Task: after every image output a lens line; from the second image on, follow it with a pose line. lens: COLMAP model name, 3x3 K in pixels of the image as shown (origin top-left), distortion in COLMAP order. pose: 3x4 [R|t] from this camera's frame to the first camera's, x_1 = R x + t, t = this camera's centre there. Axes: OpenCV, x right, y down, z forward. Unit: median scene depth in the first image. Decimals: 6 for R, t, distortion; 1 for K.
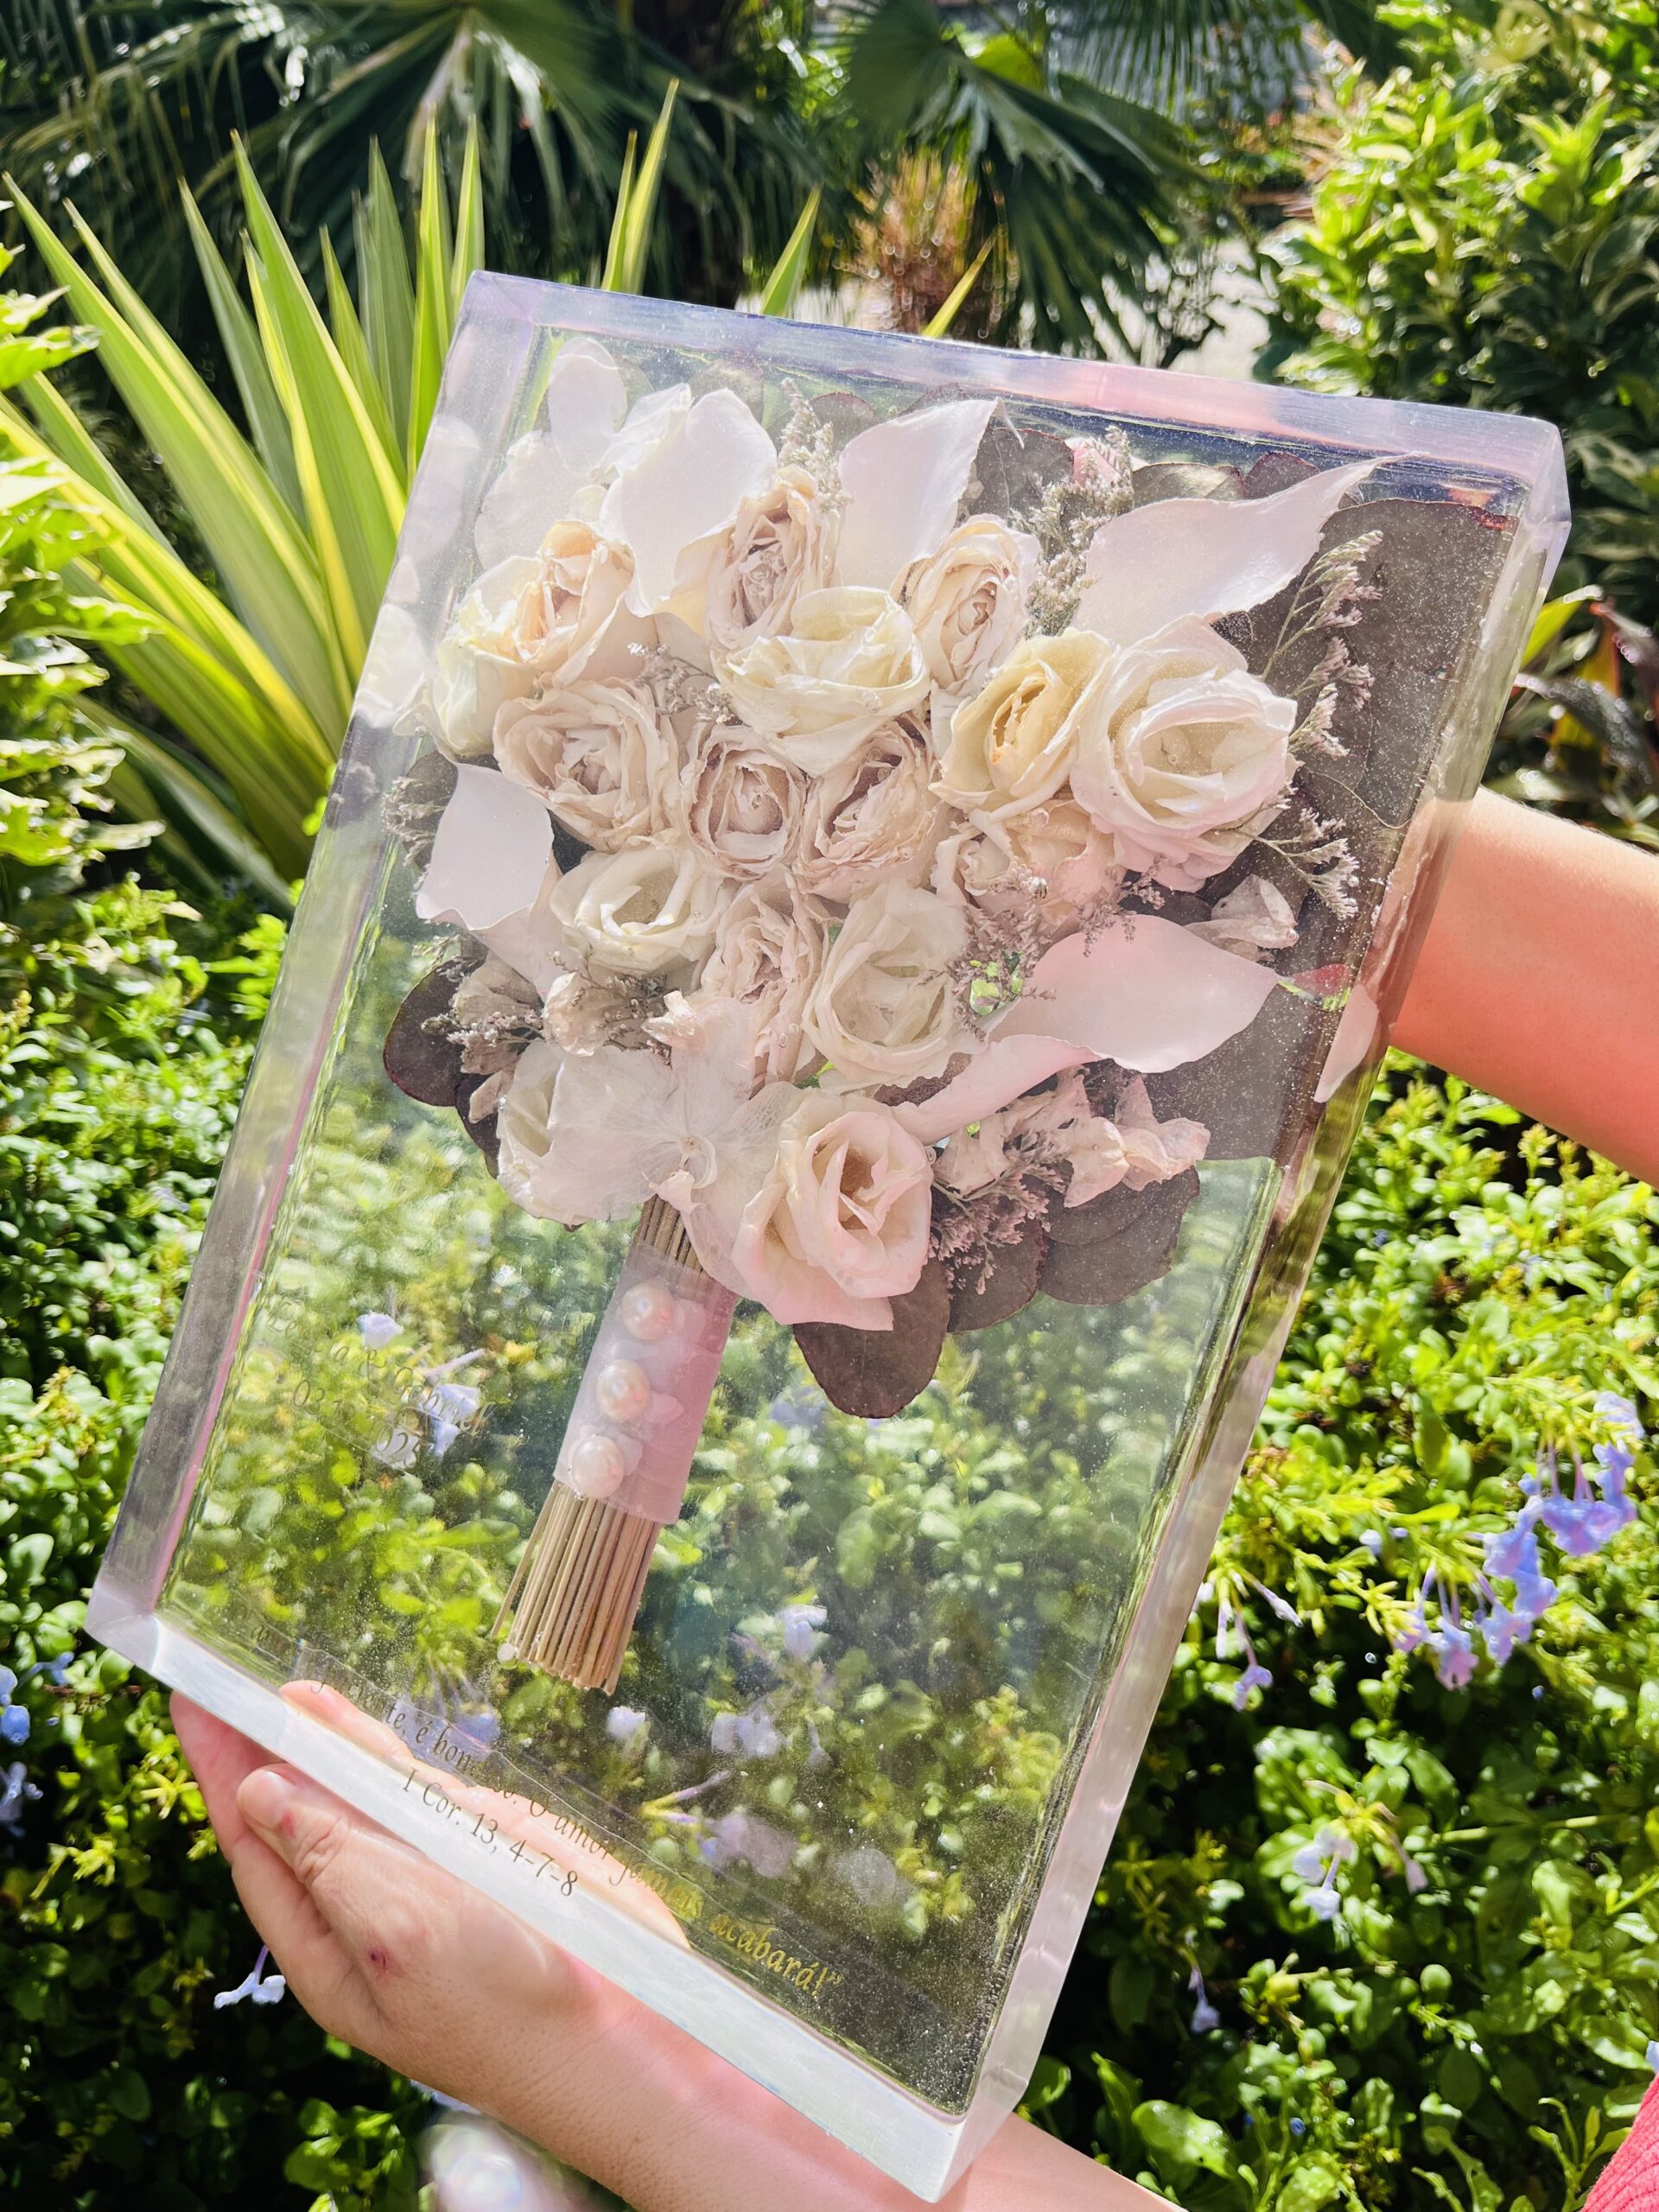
lens RADIAL K [[1752.9, 0, 829.5], [0, 1752.9, 1106.0], [0, 0, 1]] dist [0.013593, 0.001655]
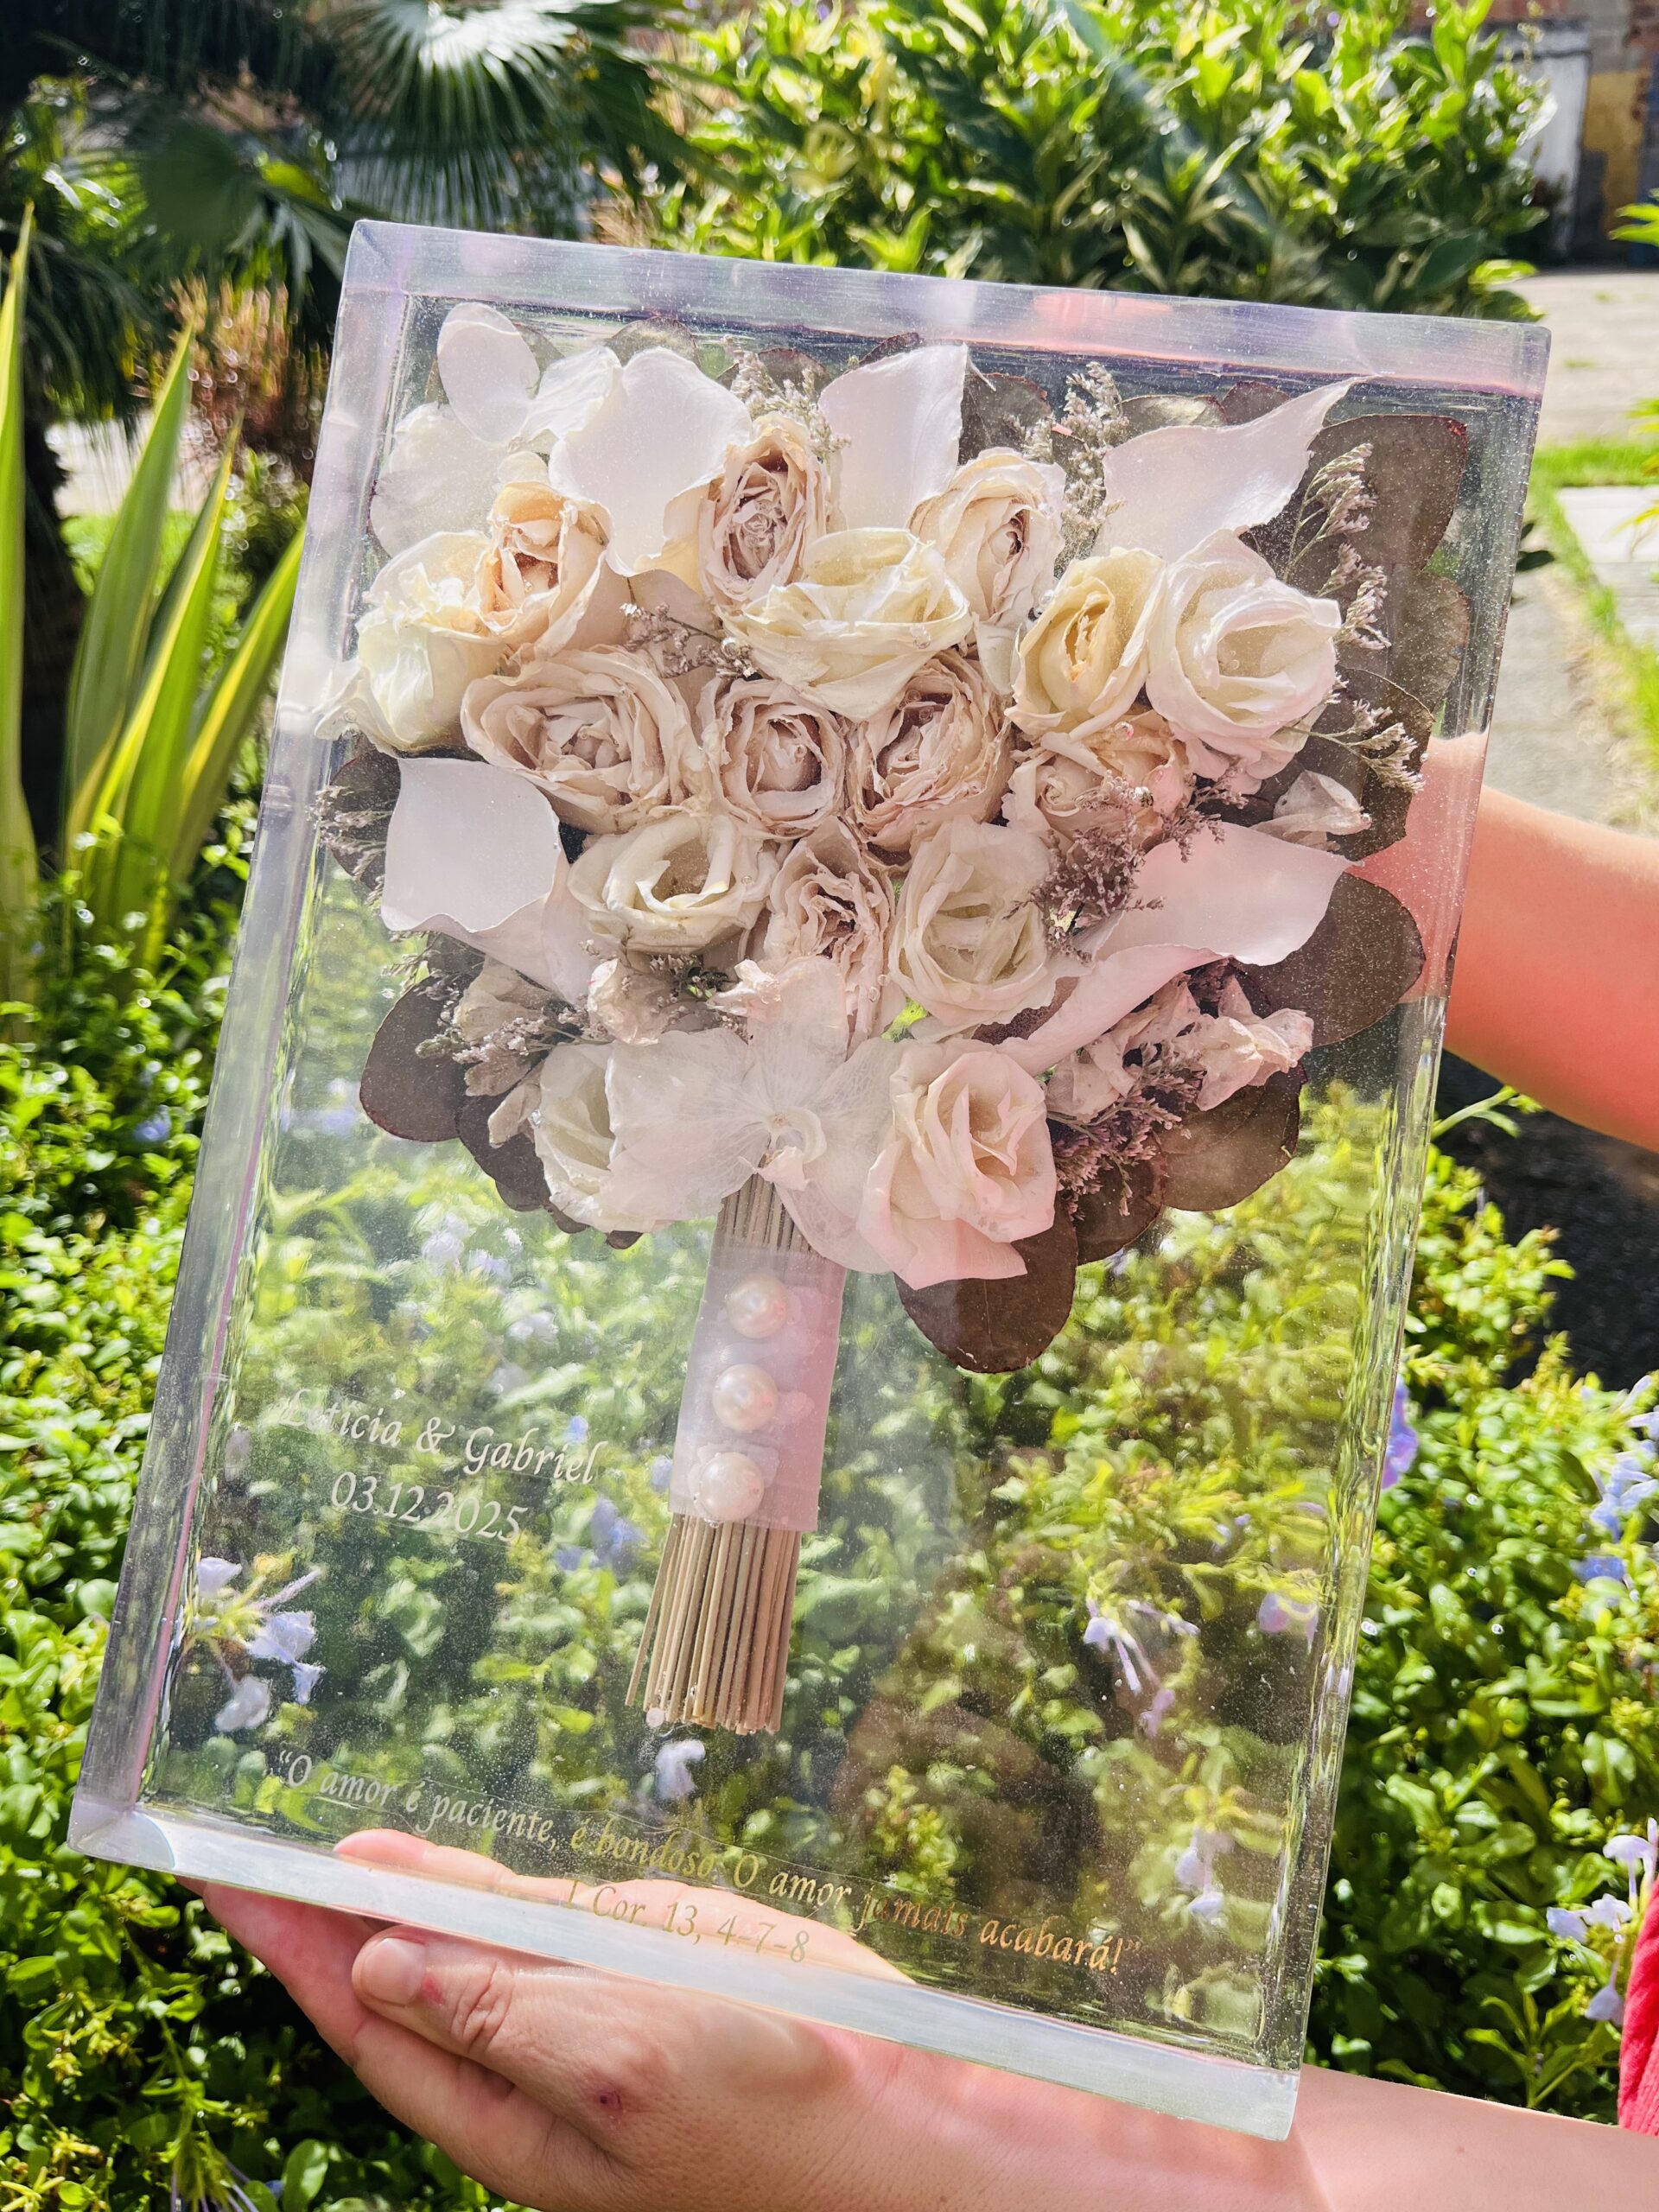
lens RADIAL K [[1752.9, 0, 829.5], [0, 1752.9, 1106.0], [0, 0, 1]] dist [0.013593, 0.001655]
pose [[0.935352, -0.141429, 0.324213, -0.367797], [0.161878, 0.986123, -0.036845, 0.054260], [-0.314503, 0.086946, 0.945266, 0.109103]]
